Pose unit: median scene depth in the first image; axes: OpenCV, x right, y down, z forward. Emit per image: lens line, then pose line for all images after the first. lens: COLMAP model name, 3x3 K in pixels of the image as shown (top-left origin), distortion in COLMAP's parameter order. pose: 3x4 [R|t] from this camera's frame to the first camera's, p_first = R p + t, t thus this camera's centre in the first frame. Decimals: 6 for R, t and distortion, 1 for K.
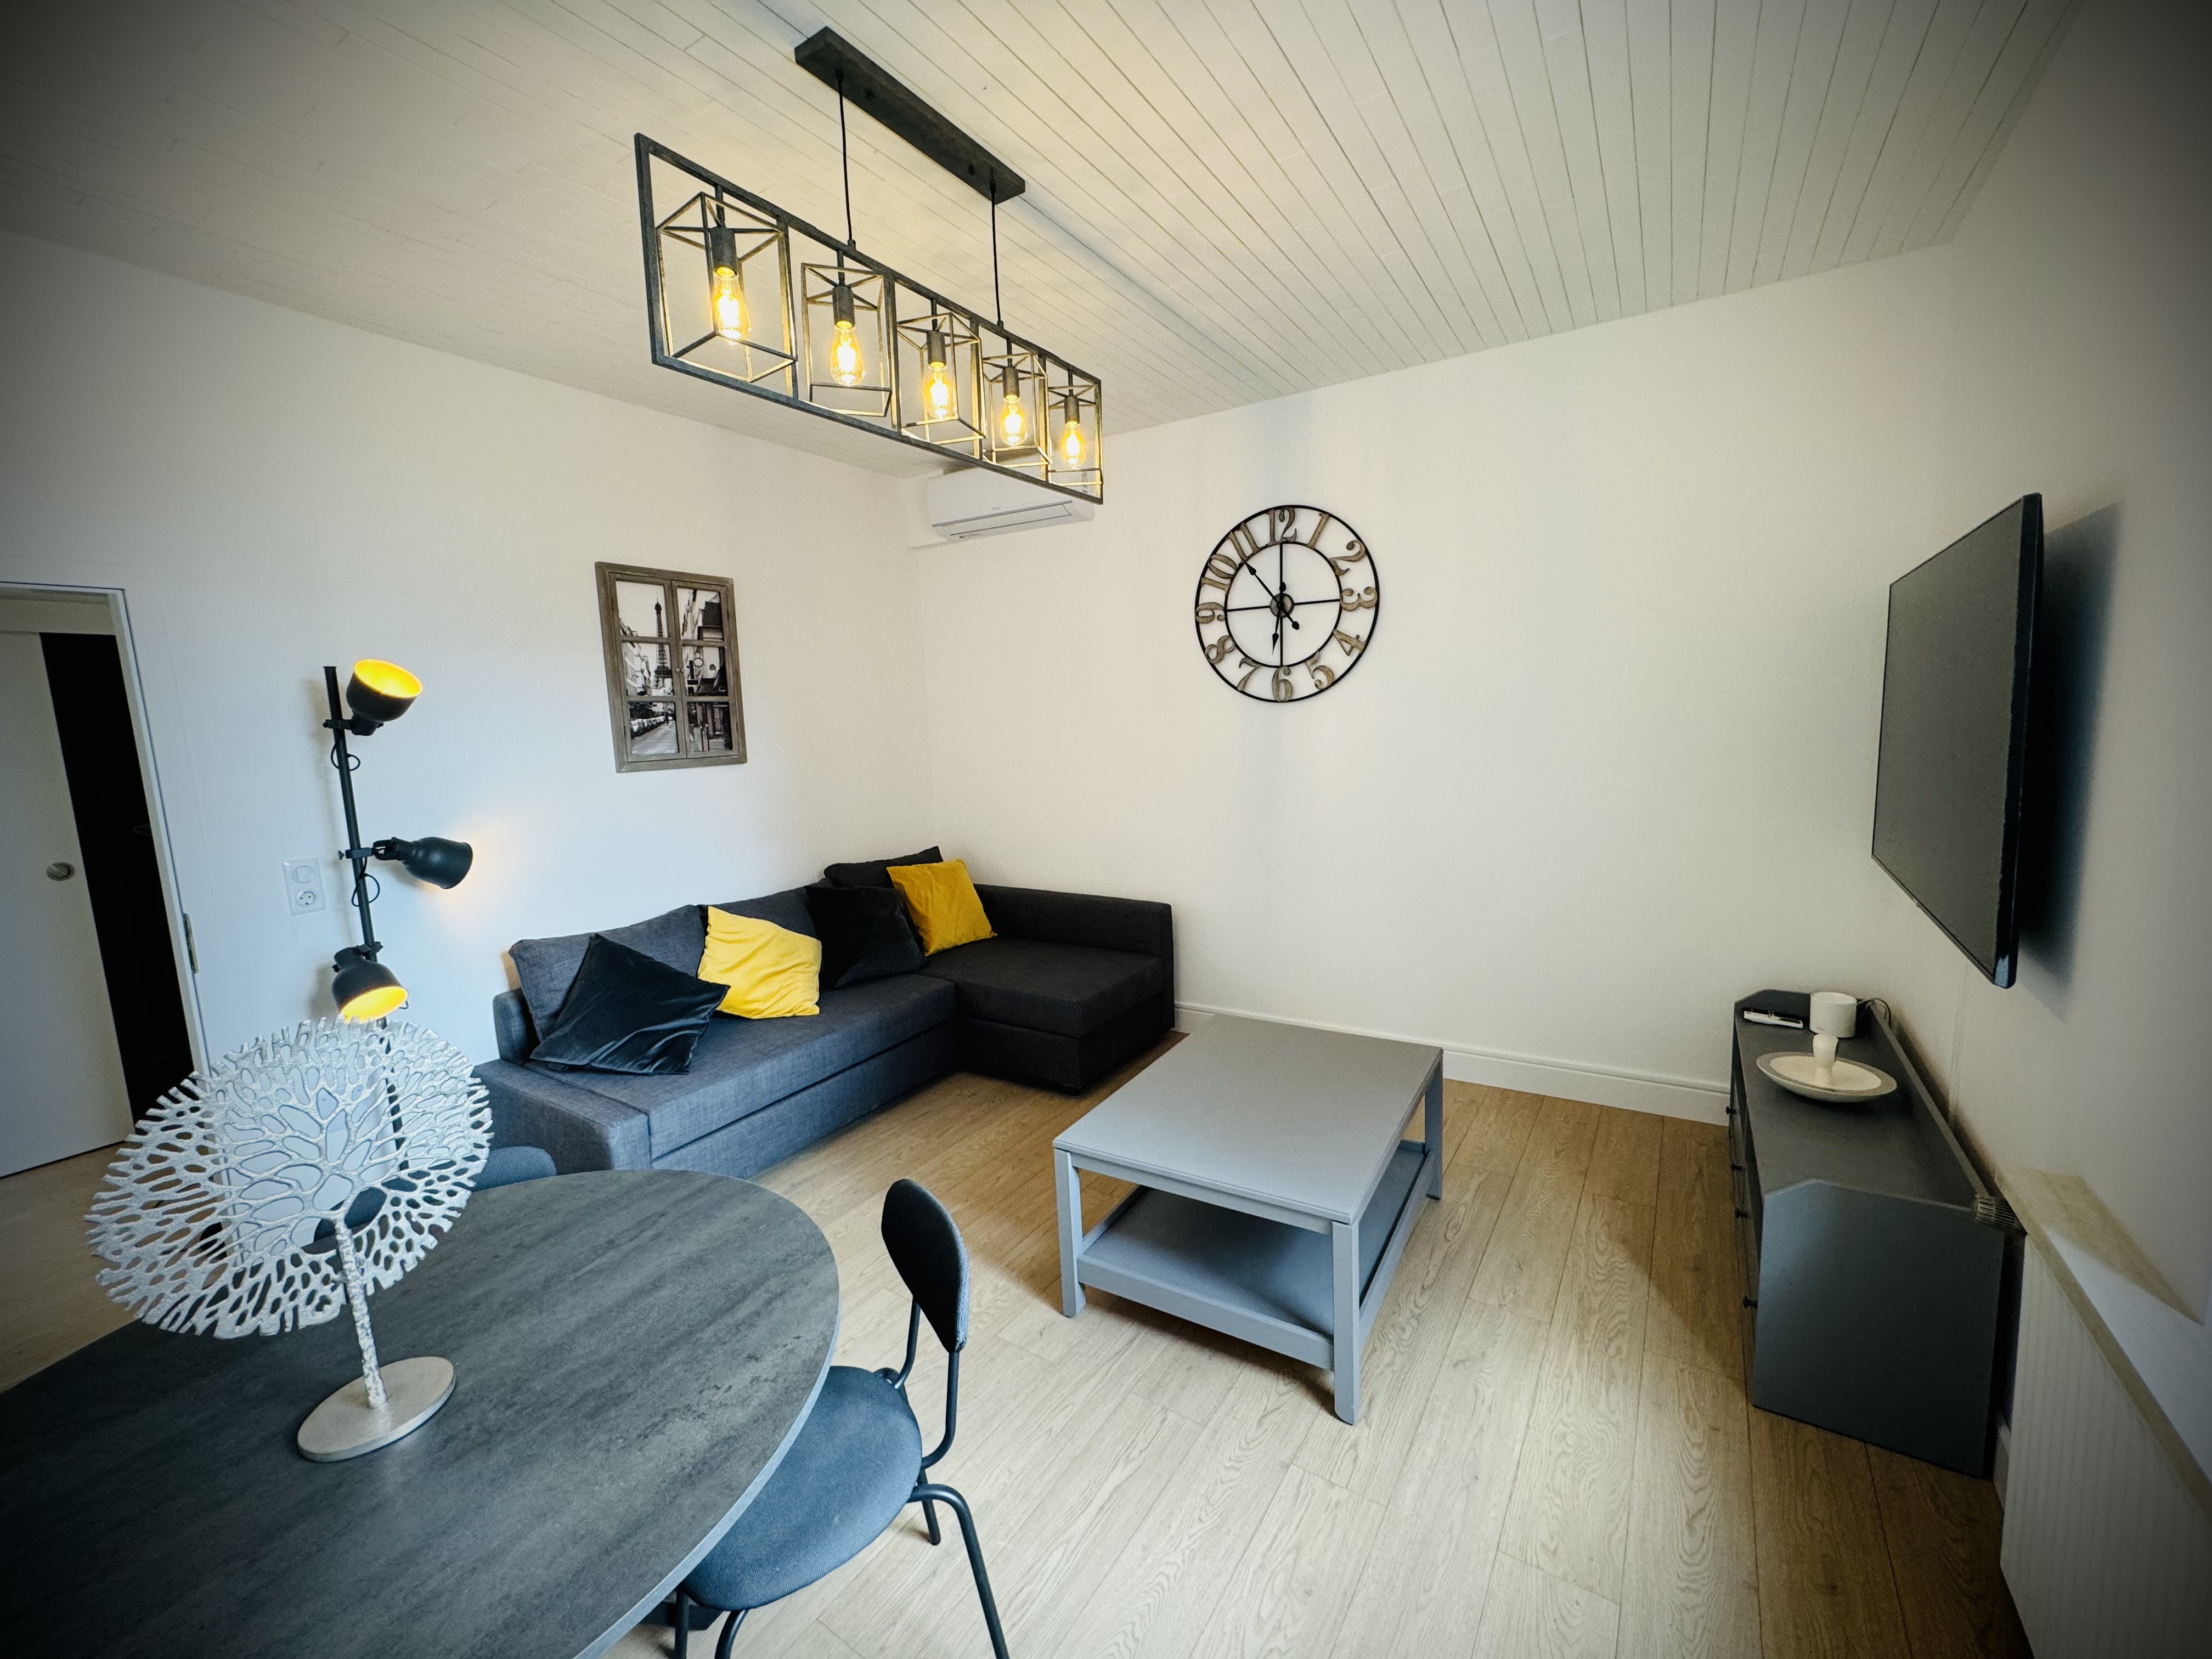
lens RADIAL K [[885.3, 0, 1102.1], [0, 885.3, 823.2], [0, 0, 1]] dist [0.010510, 0.000092]
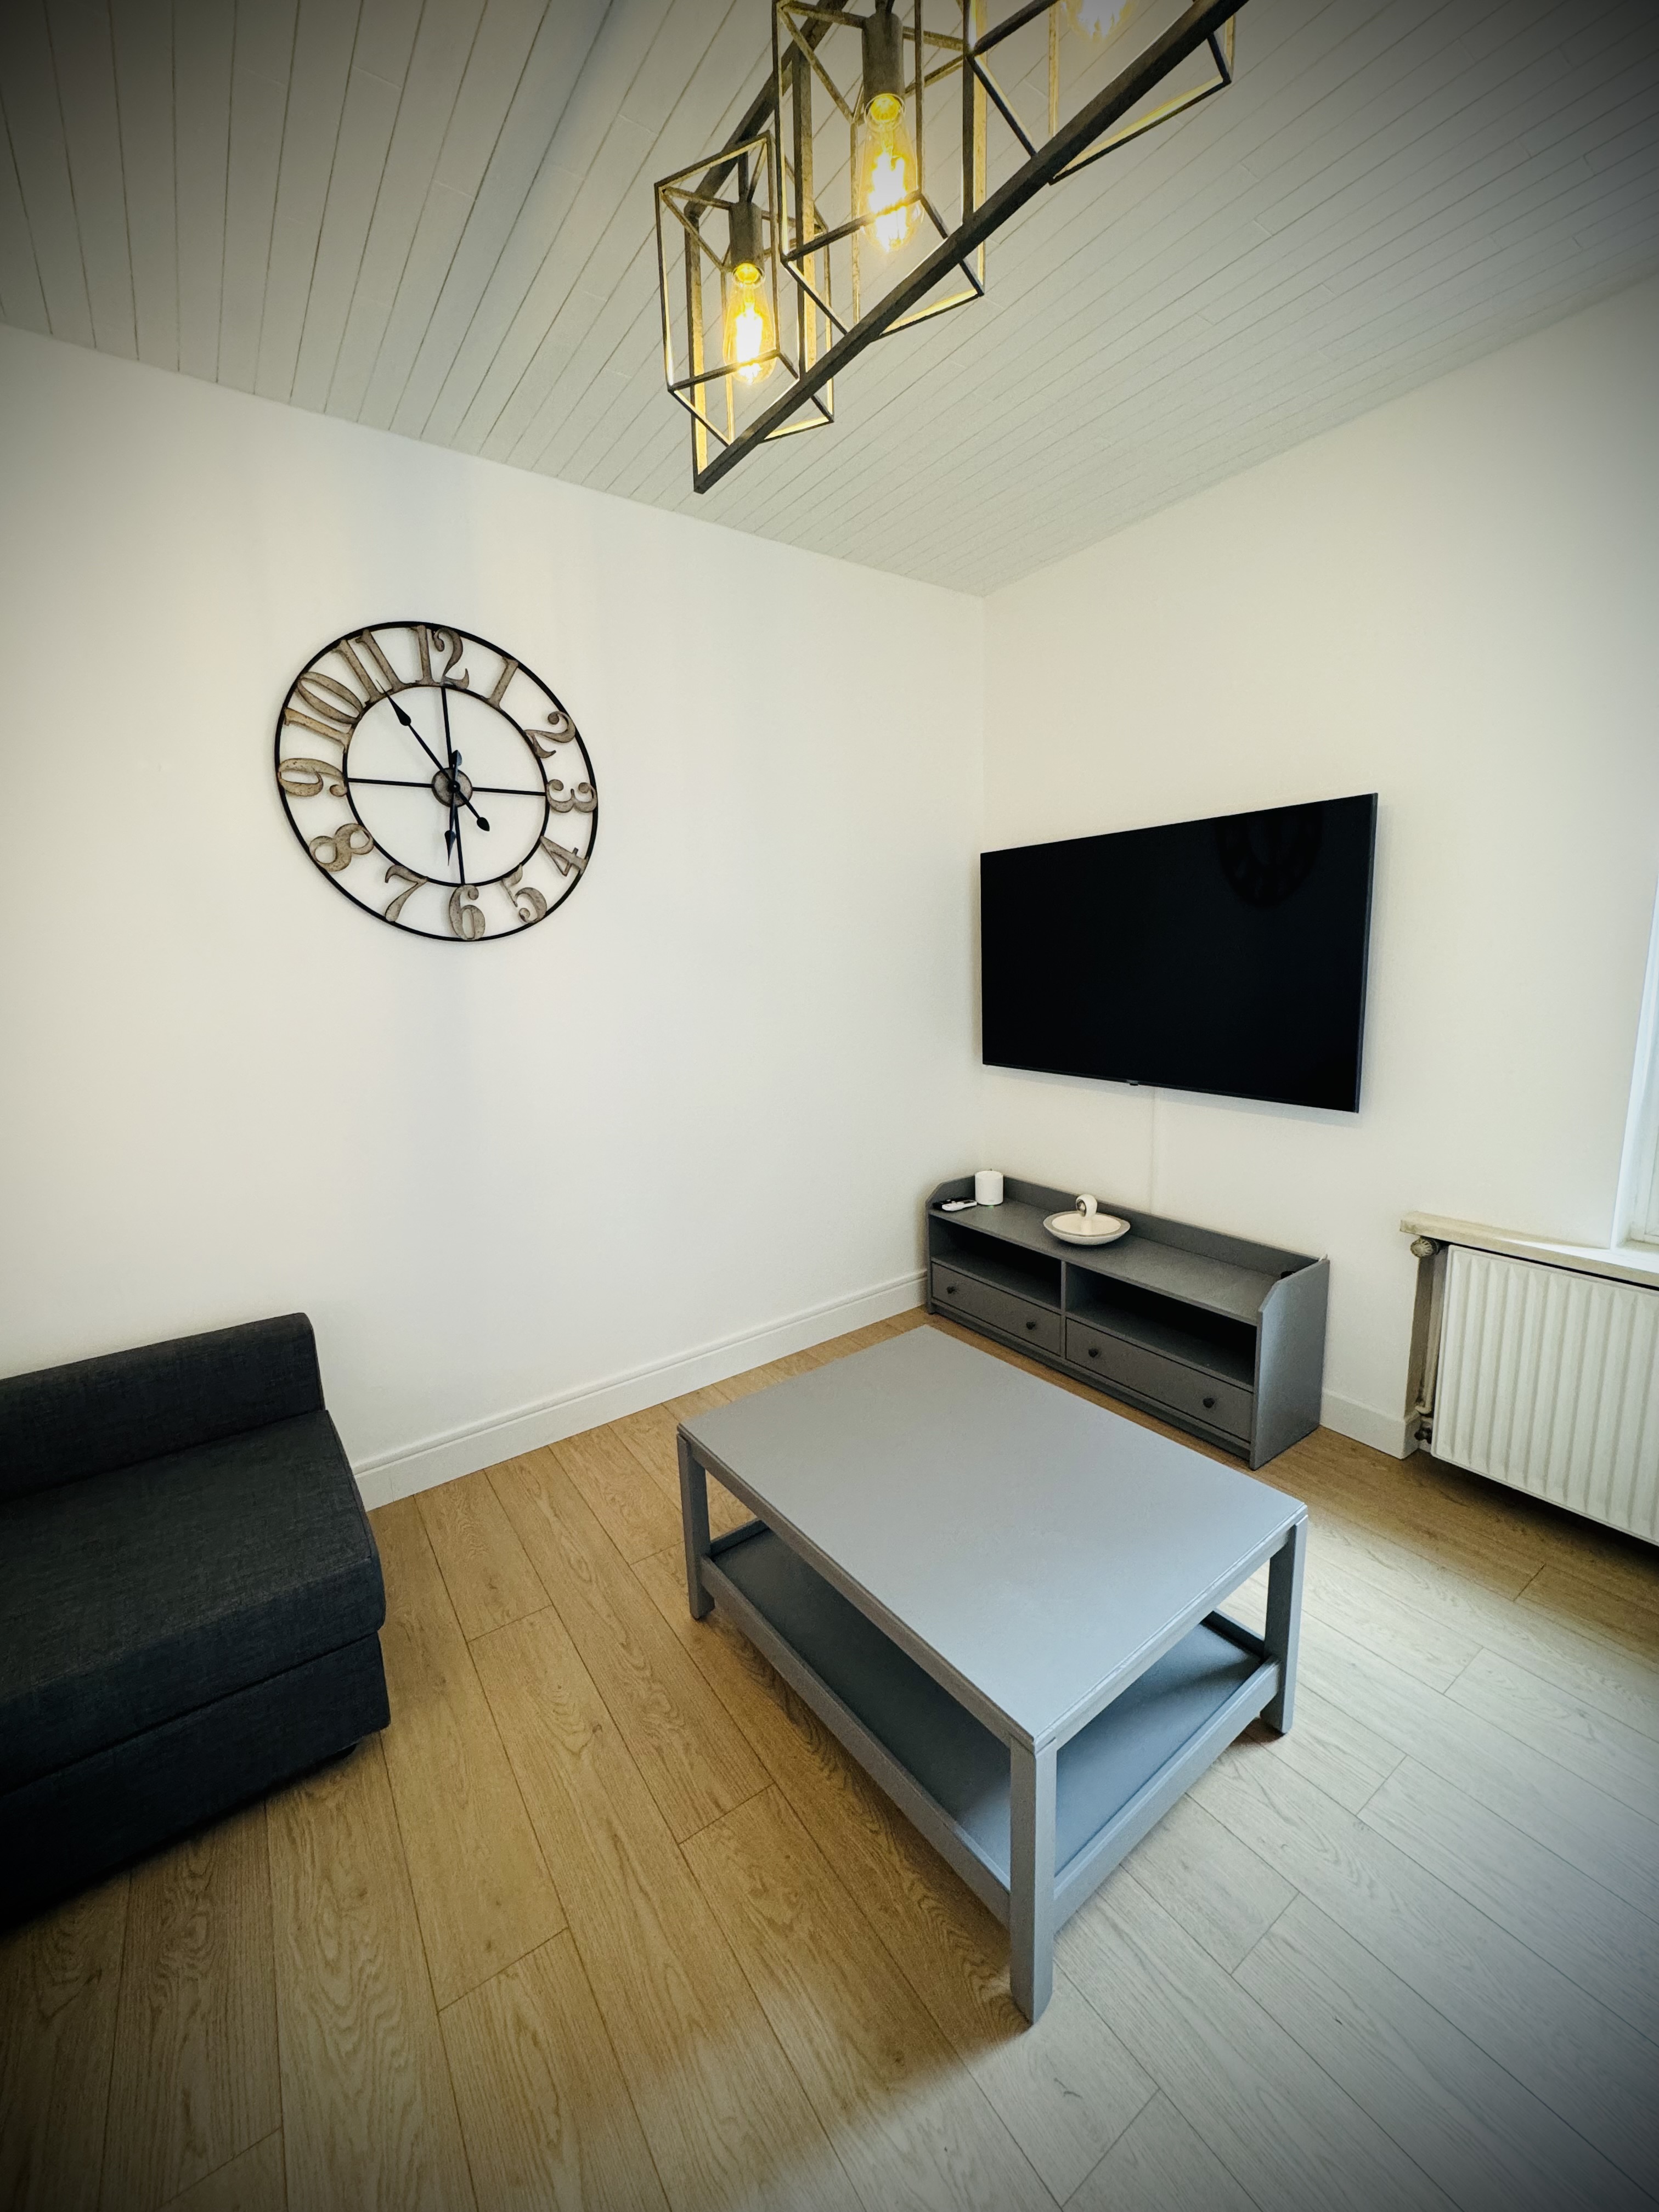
lens RADIAL K [[885.3, 0, 834.2], [0, 885.3, 1102.6], [0, 0, 1]] dist [0.010510, 0.000092]
pose [[0.365648, -0.143490, 0.919626, -0.318011], [0.143494, 0.984923, 0.096624, -0.045756], [-0.919626, 0.096630, 0.380725, 0.531619]]
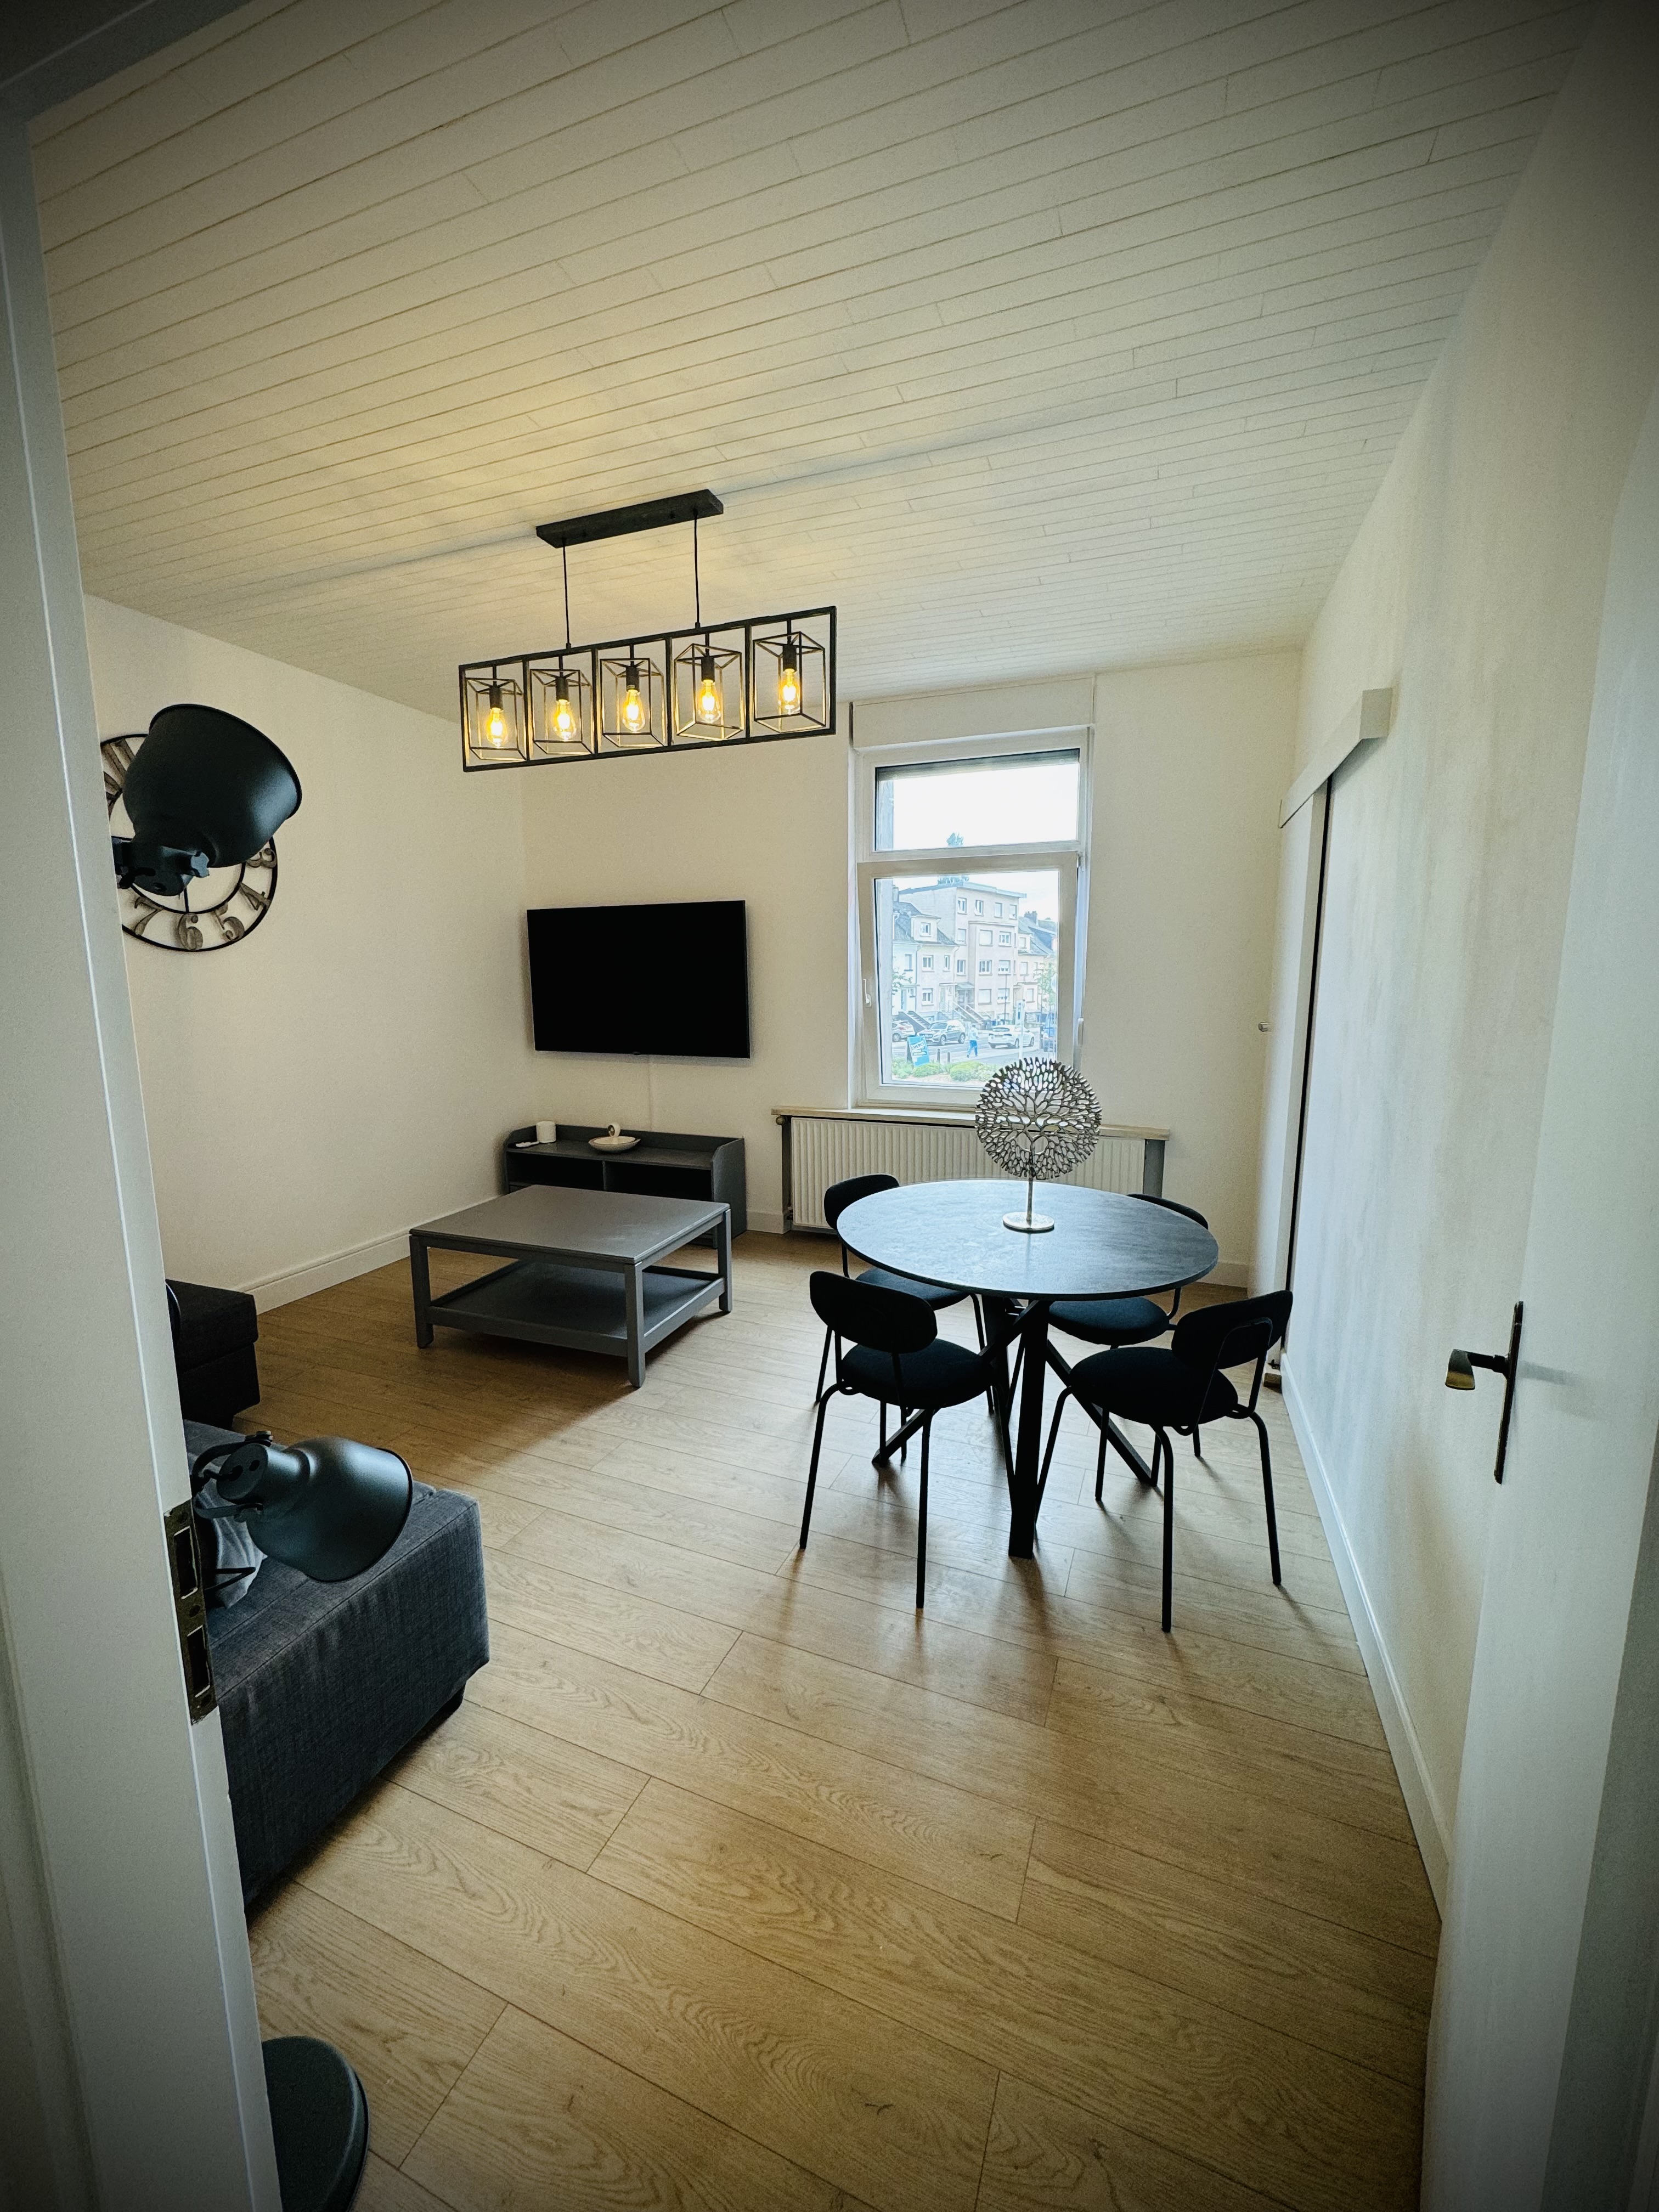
lens RADIAL K [[885.3, 0, 834.2], [0, 885.3, 1102.6], [0, 0, 1]] dist [0.010510, 0.000092]
pose [[-0.207498, -0.105885, 0.972488, -0.879966], [0.141402, 0.980438, 0.136922, -0.014242], [-0.967962, 0.165923, -0.188466, 0.562592]]
